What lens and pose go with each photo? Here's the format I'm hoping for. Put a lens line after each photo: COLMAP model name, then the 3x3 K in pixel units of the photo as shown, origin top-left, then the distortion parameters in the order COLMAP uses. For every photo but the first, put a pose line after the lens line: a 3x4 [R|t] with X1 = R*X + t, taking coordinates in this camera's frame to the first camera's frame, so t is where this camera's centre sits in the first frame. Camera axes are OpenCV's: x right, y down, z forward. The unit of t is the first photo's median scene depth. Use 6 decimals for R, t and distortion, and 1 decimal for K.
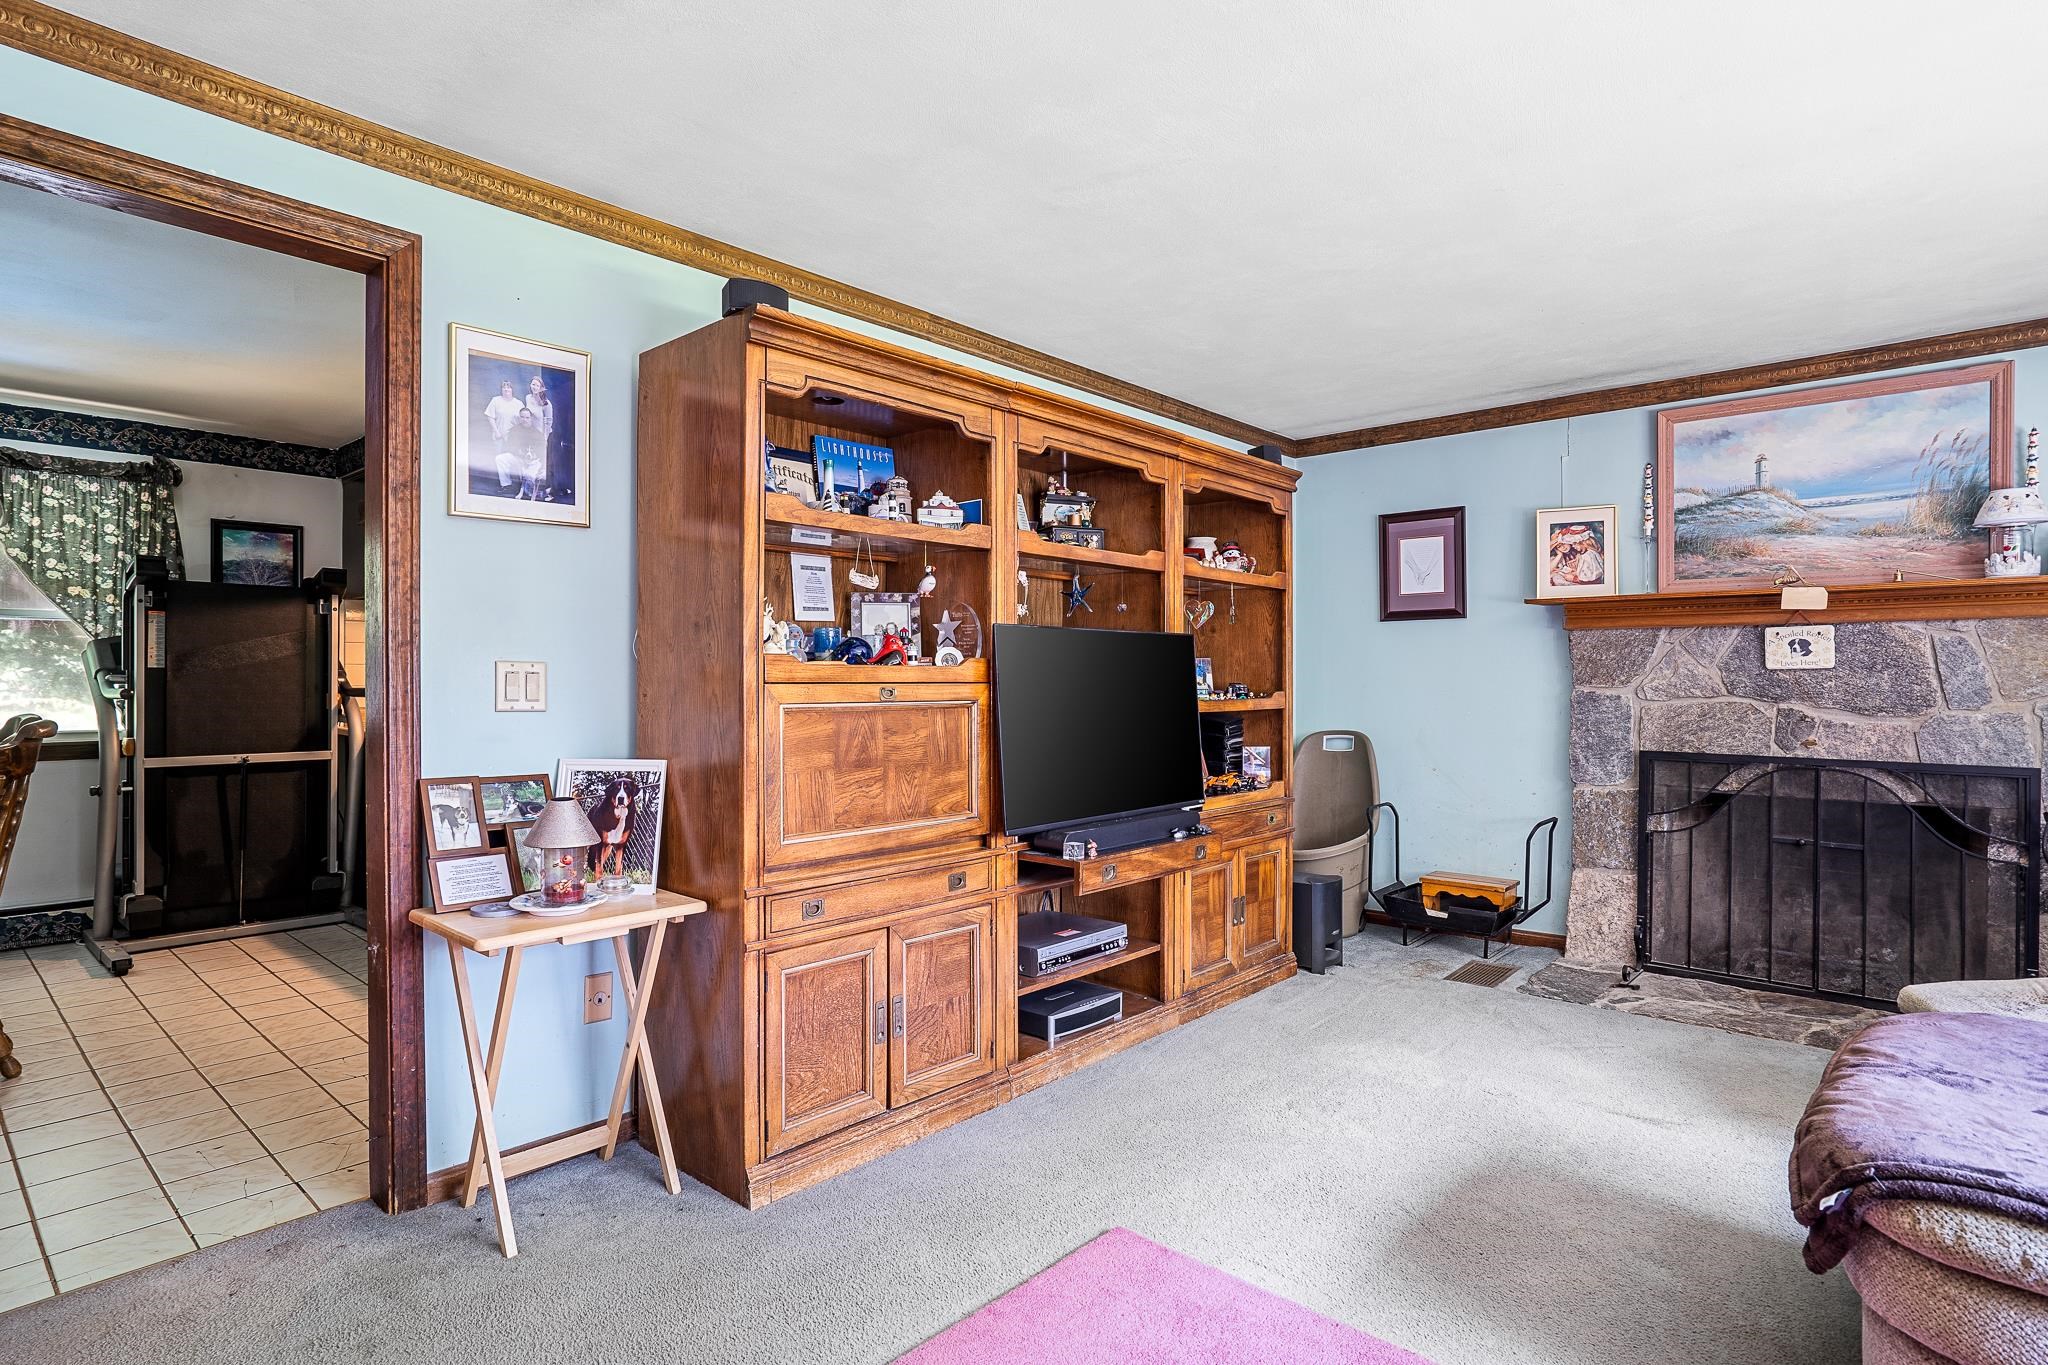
lens RADIAL K [[1057.8, 0, 1020.2], [0, 1057.8, 683.6], [0, 0, 1]] dist [-0.048519, 0.026543]
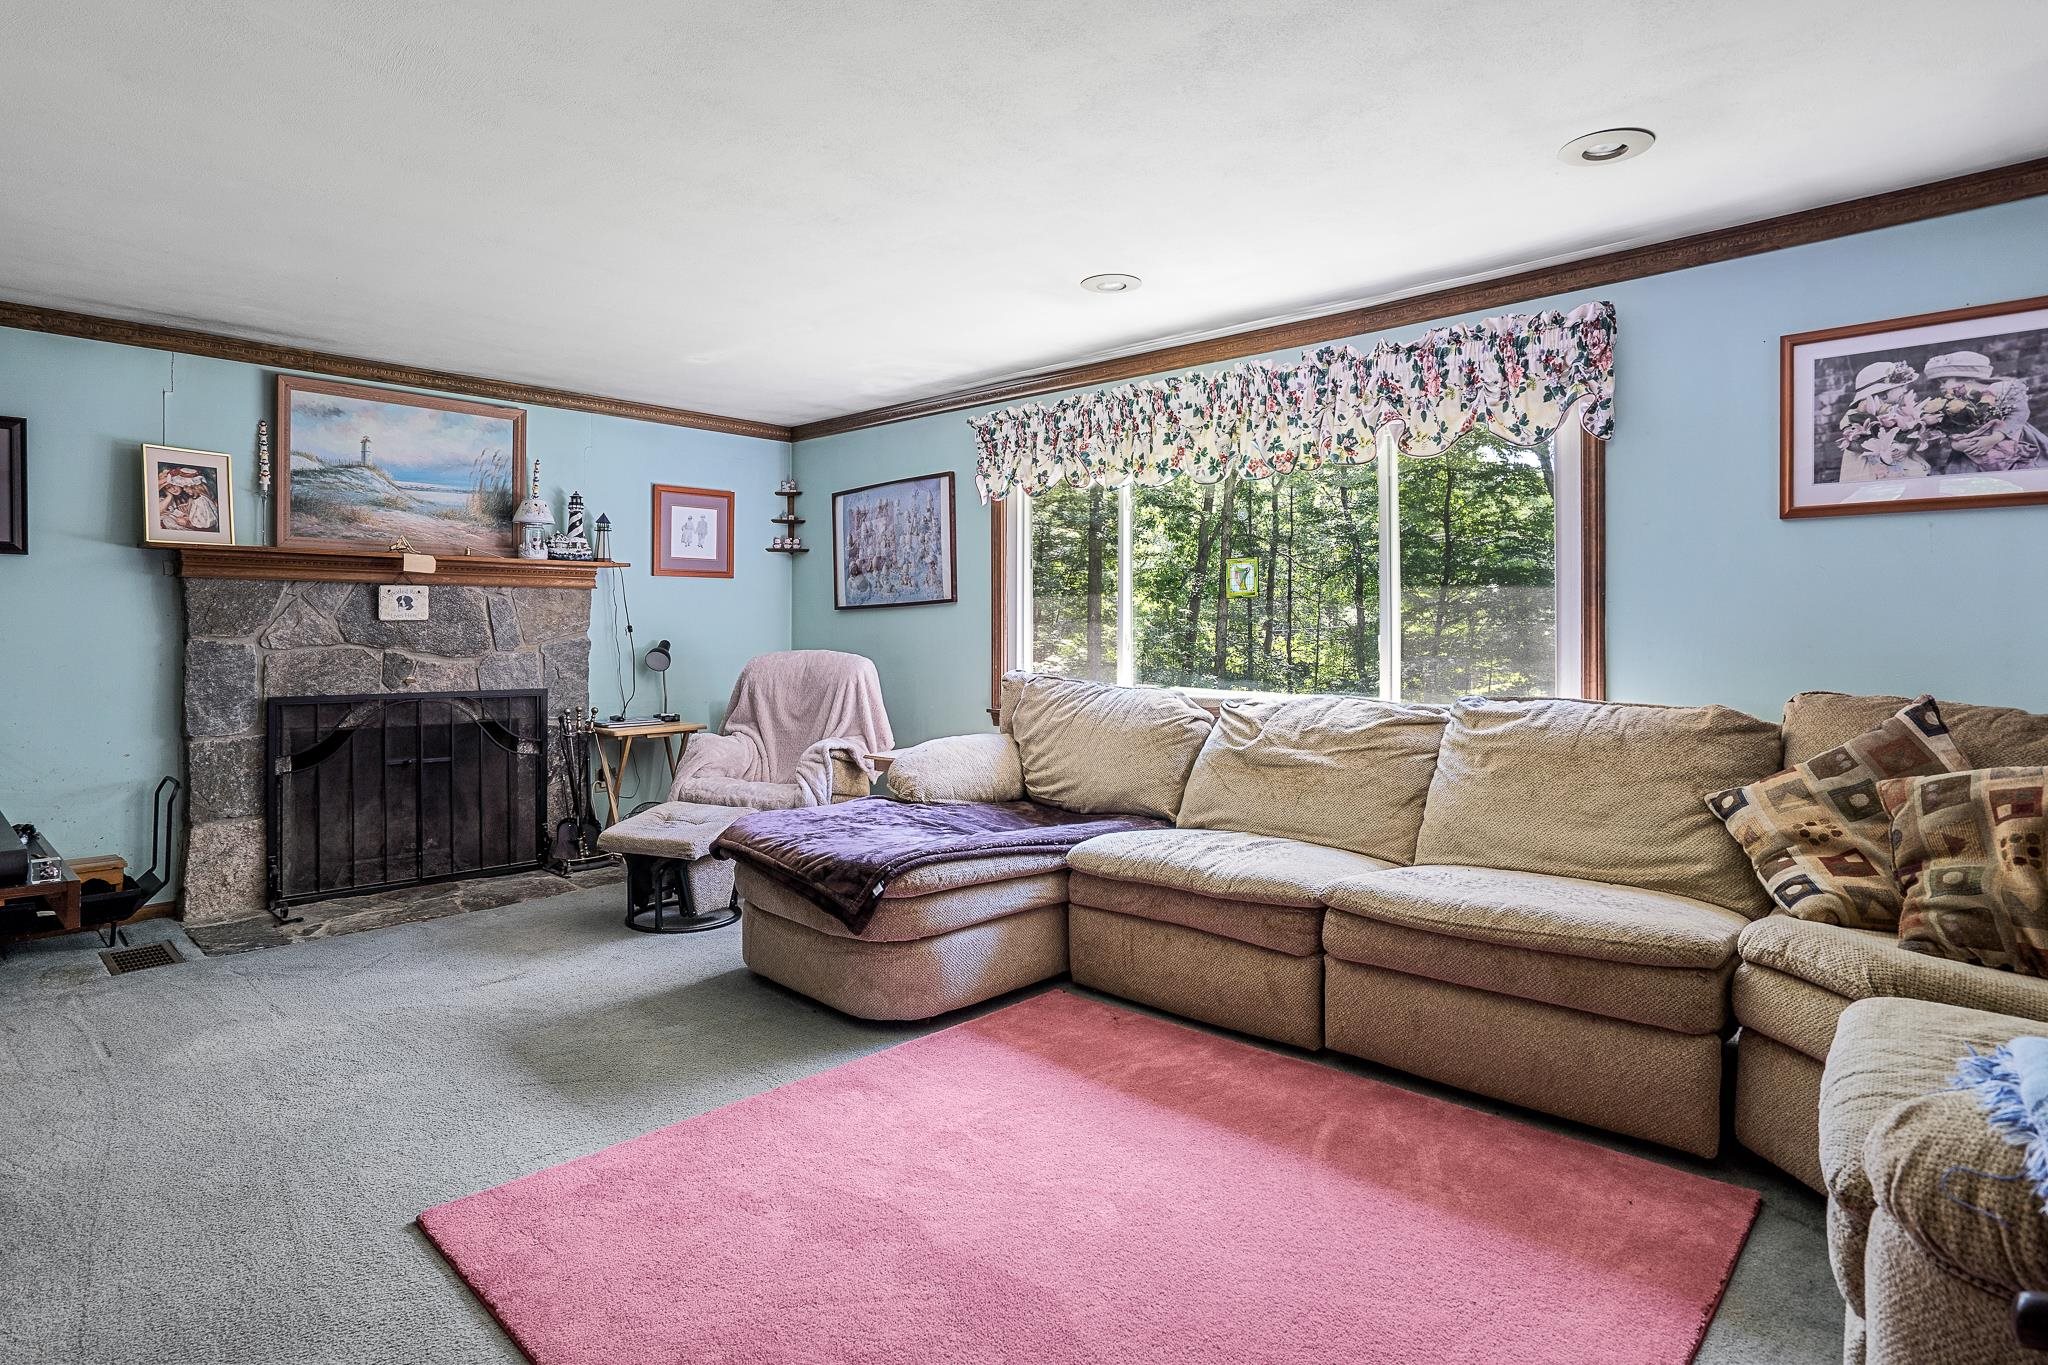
lens RADIAL K [[1083.6, 0, 1005.8], [0, 1083.6, 636.1], [0, 0, 1]] dist [-0.062365, 0.042654]
pose [[0.030139, -0.005731, 0.999529, -0.465940], [0.003674, 0.999977, 0.005623, -0.000292], [-0.999539, 0.003503, 0.030159, 0.248189]]
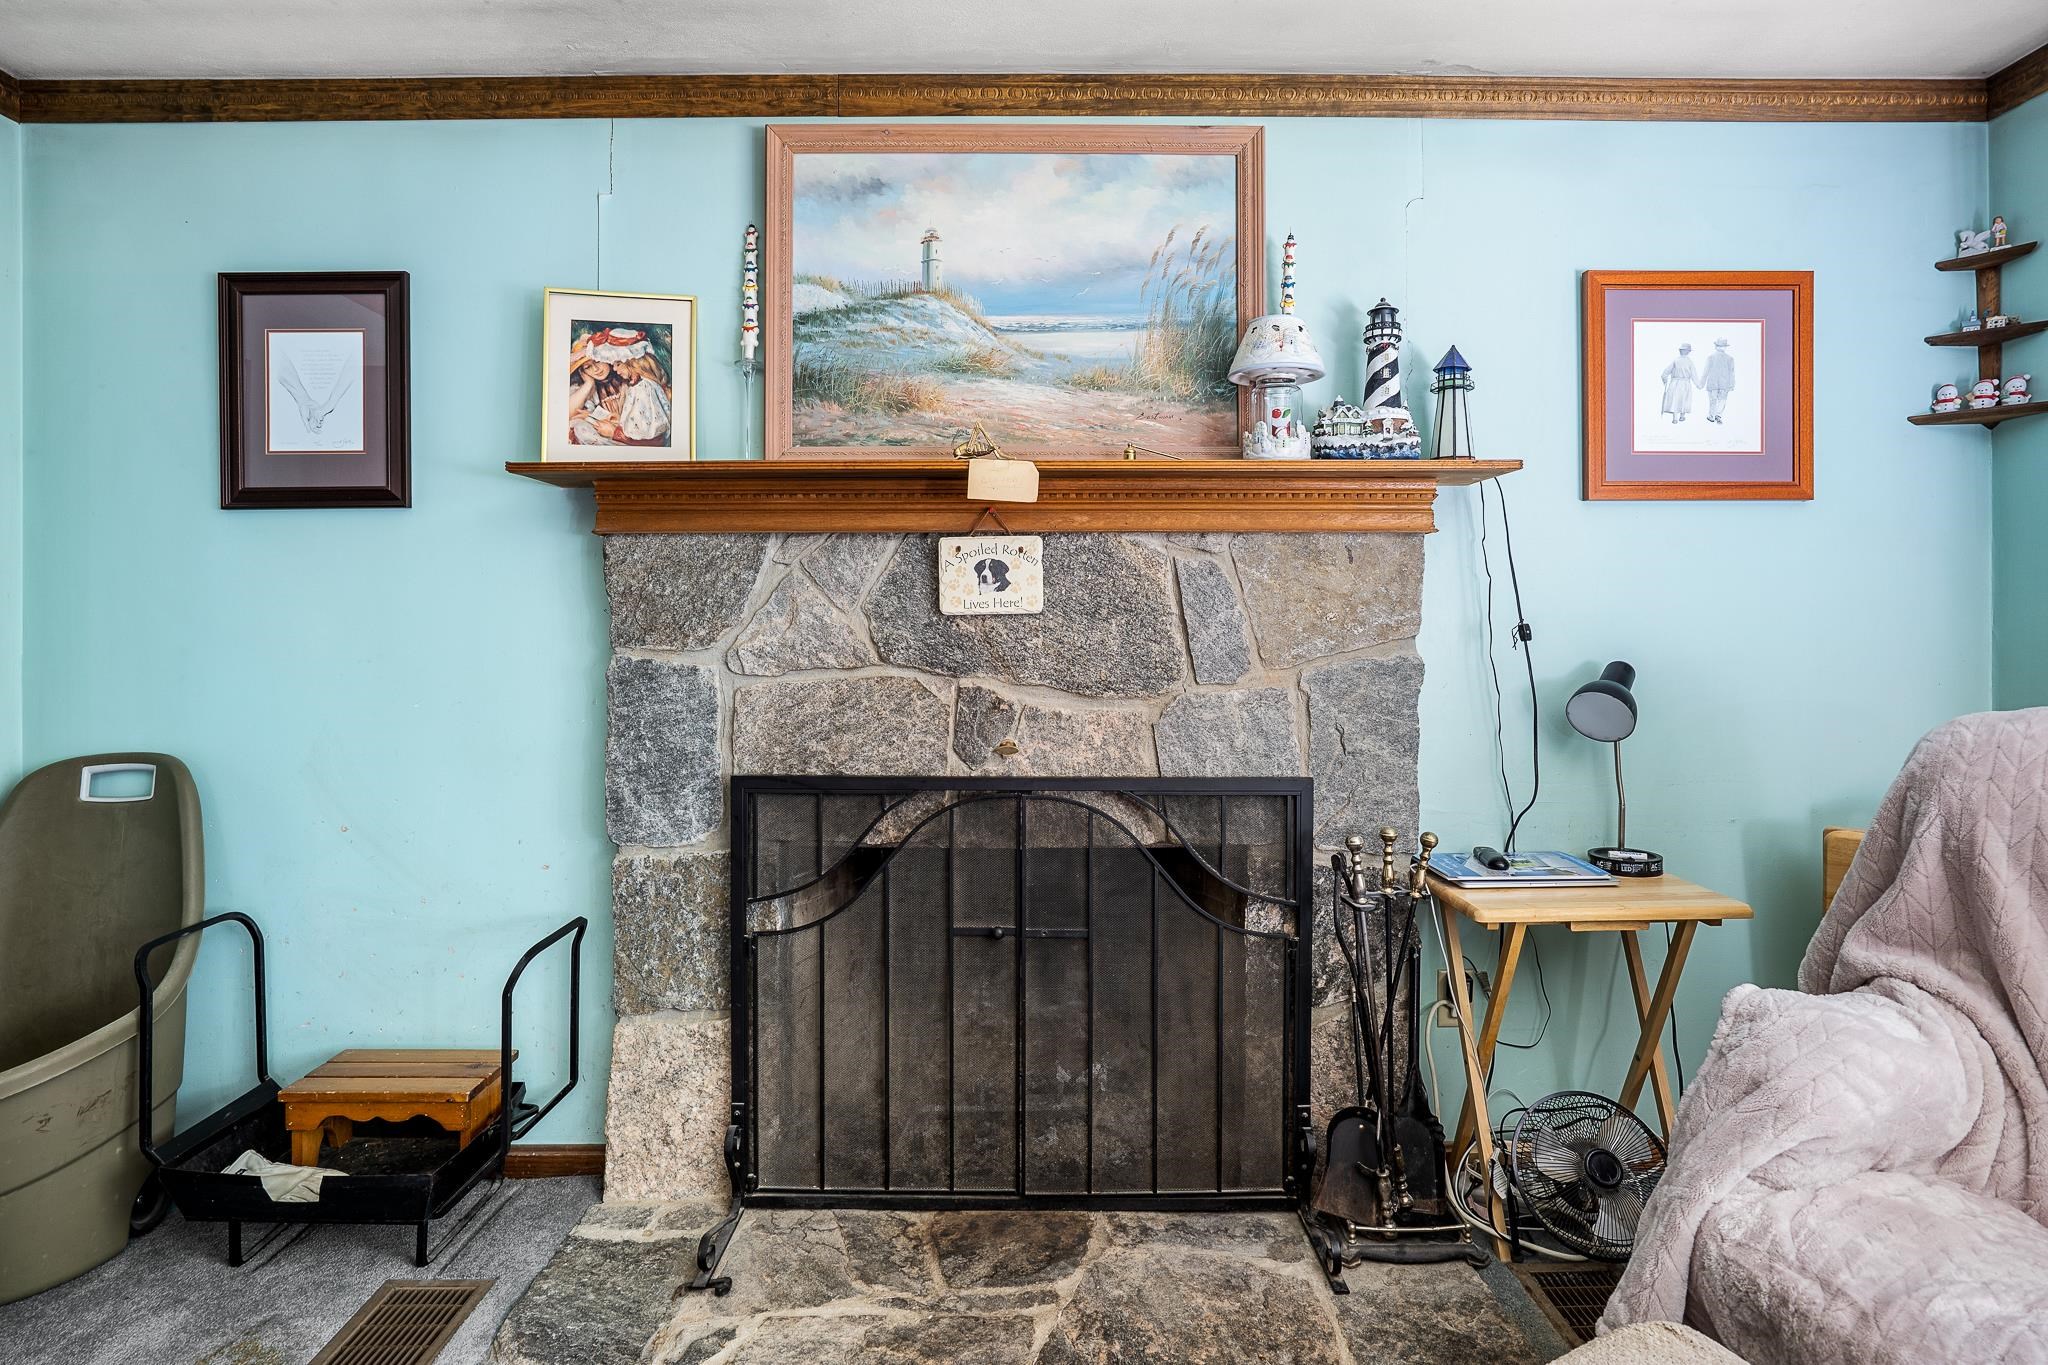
lens RADIAL K [[1107.8, 0, 1020.5], [0, 1107.8, 638.2], [0, 0, 1]] dist [-0.054014, 0.035676]
pose [[0.736644, 0.003901, 0.676269, 0.356110], [0.005440, 0.999917, -0.011694, 0.004997], [-0.676259, 0.012293, 0.736562, 0.542743]]
